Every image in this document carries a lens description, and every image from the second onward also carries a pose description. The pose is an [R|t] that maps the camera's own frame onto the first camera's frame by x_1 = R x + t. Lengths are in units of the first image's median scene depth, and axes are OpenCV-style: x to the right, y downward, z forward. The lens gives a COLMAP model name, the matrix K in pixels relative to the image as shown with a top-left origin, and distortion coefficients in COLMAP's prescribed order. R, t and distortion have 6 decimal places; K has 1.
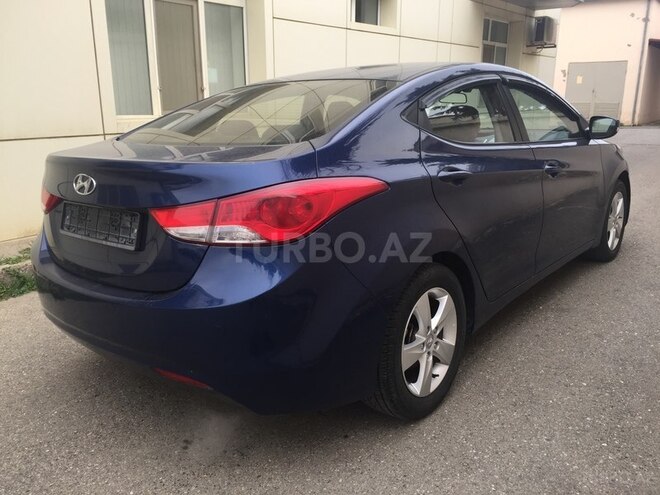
lens RADIAL K [[557.8, 0, 331.2], [0, 557.8, 248.1], [0, 0, 1]] dist [0.045975, -0.042761]
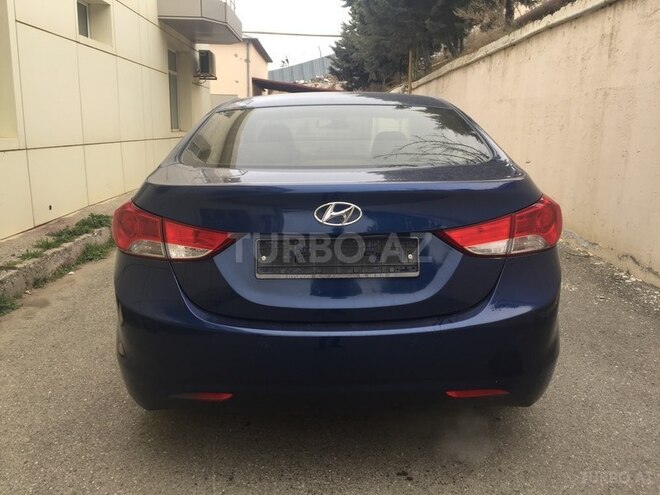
lens RADIAL K [[557.8, 0, 331.4], [0, 557.8, 247.2], [0, 0, 1]] dist [0.045975, -0.042761]
pose [[0.772779, -0.113884, 0.624374, -0.233613], [0.142380, 0.989803, 0.004315, -0.015623], [-0.618499, 0.085564, 0.781113, 0.074766]]
